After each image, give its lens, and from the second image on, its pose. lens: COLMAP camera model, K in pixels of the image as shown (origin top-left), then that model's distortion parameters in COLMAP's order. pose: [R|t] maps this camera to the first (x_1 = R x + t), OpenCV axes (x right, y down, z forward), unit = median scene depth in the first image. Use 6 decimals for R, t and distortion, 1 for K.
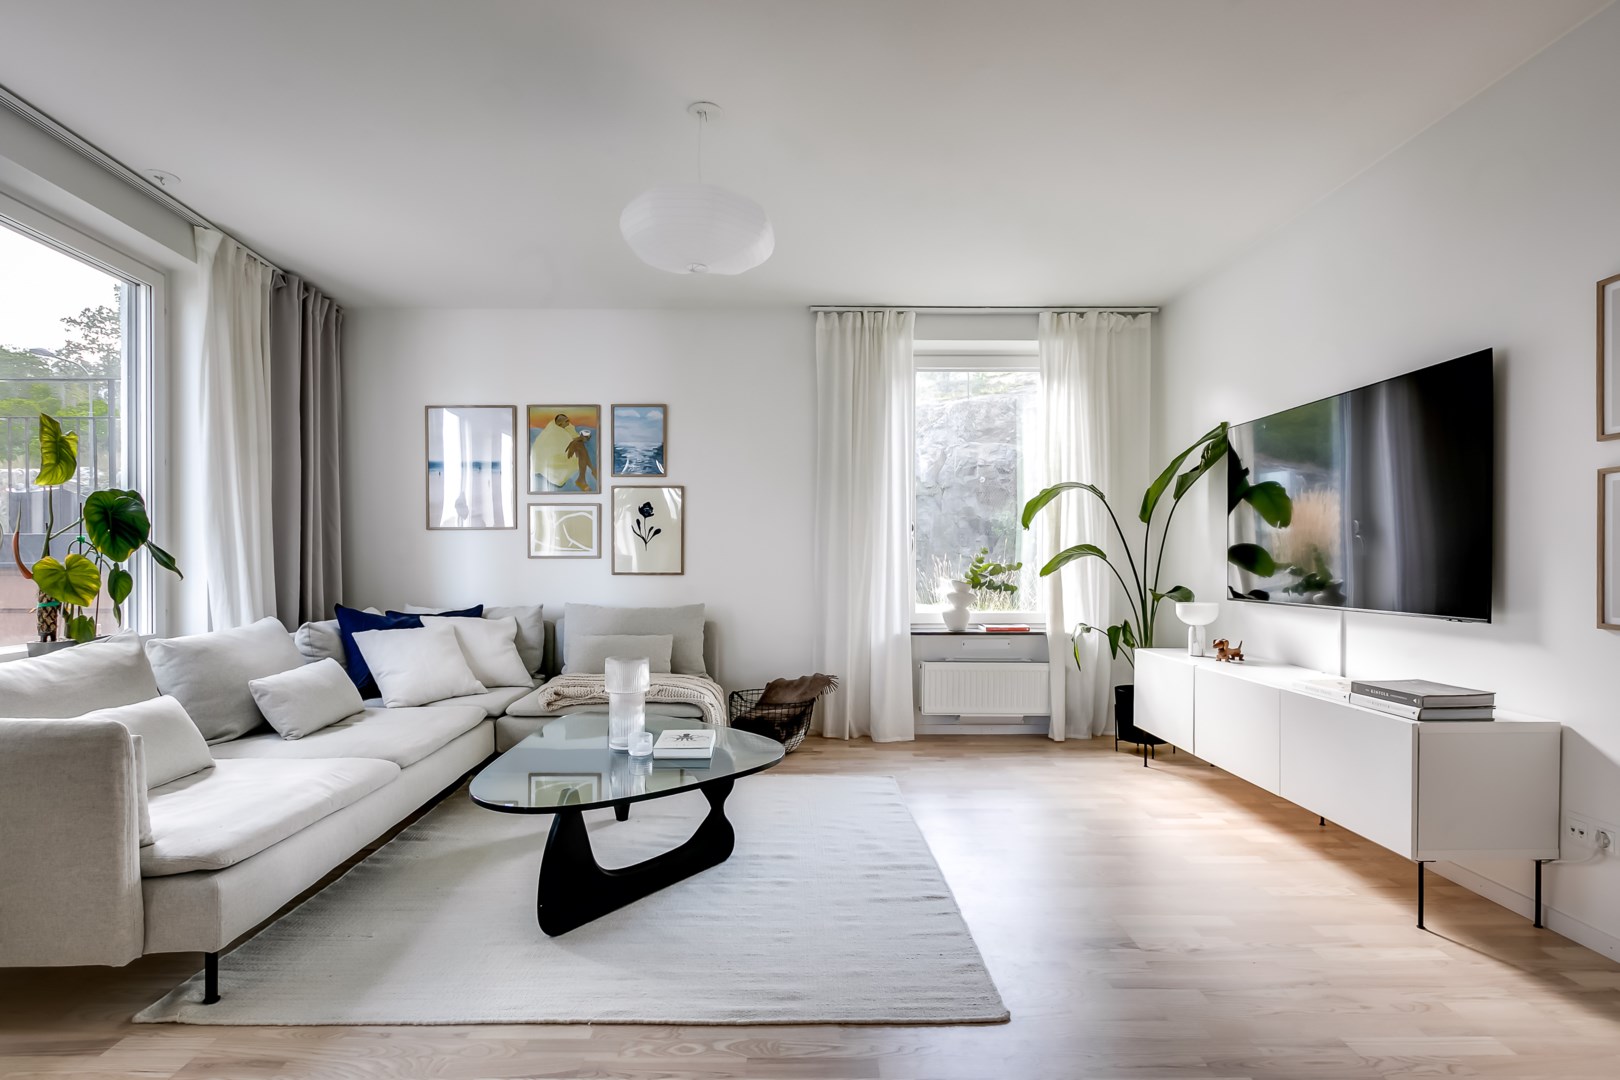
lens RADIAL K [[813.6, 0, 799.0], [0, 813.6, 562.7], [0, 0, 1]] dist [0.003448, -0.003053]
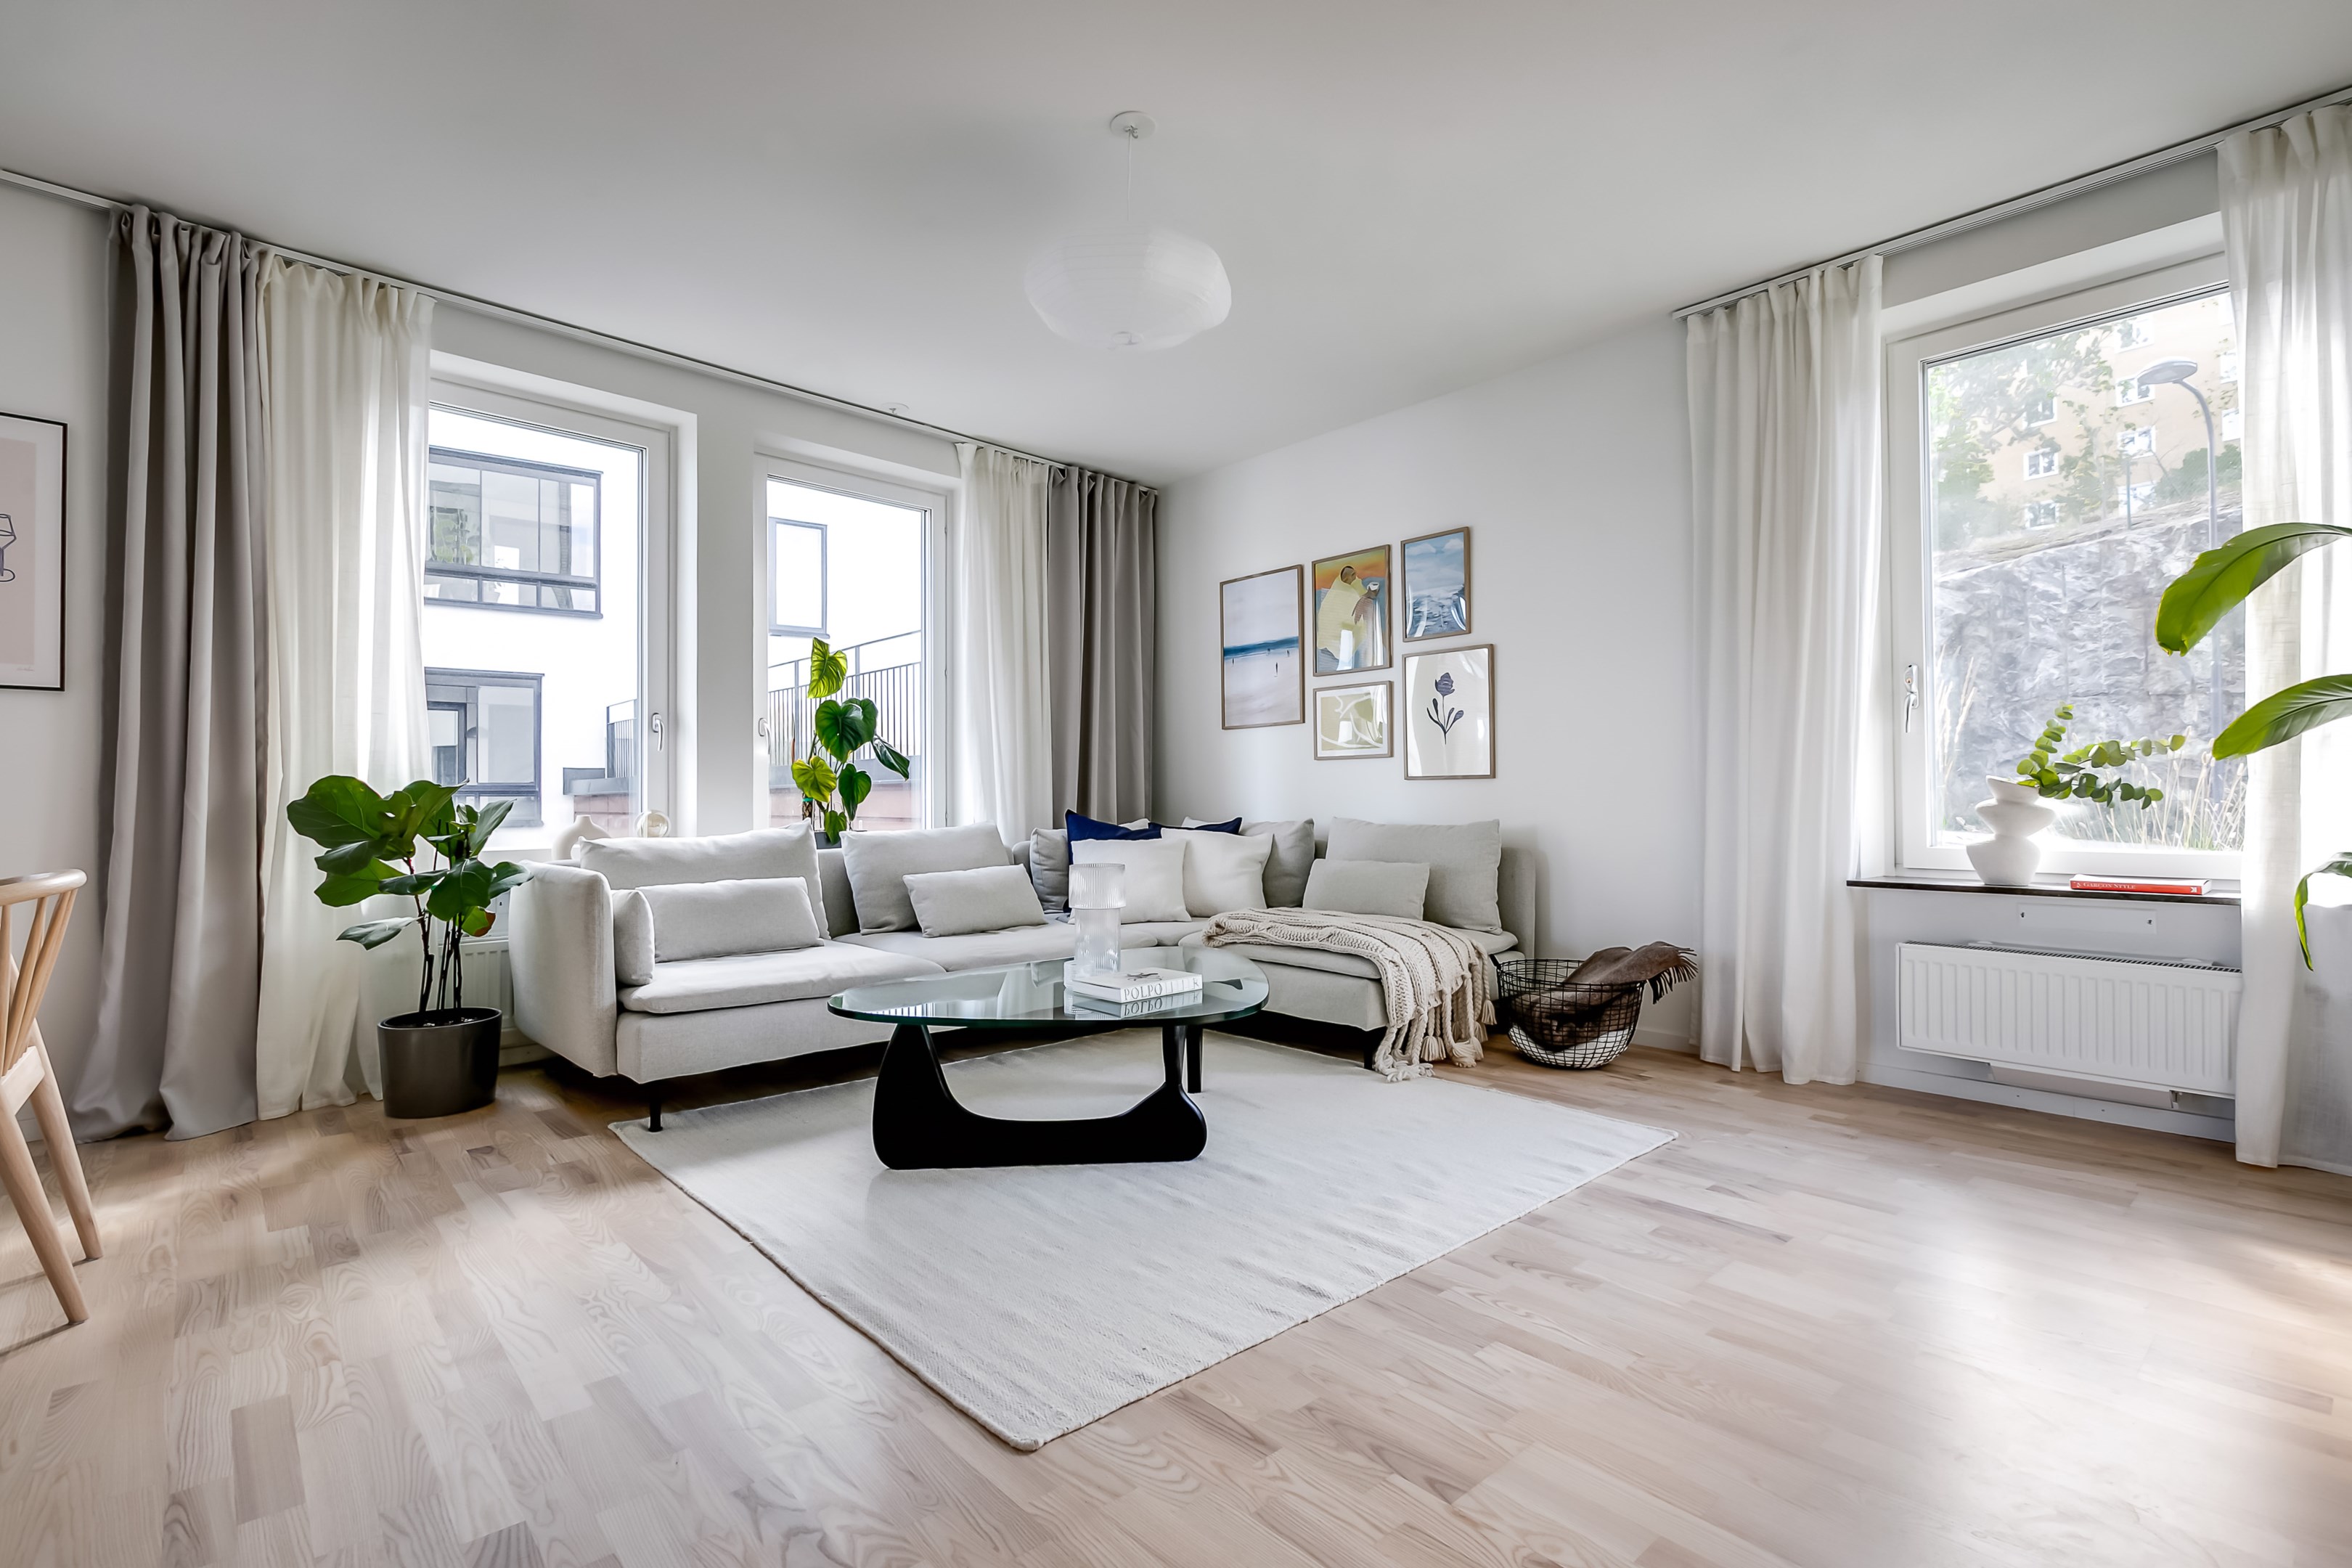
lens RADIAL K [[1100.0, 0, 1166.0], [0, 1100.0, 783.5], [0, 0, 1]] dist [-0.002128, 0.002590]
pose [[0.653889, -0.014529, -0.756451, 0.389176], [0.003975, 0.999868, -0.015768, 0.035152], [0.756580, 0.007303, 0.653860, 0.227383]]
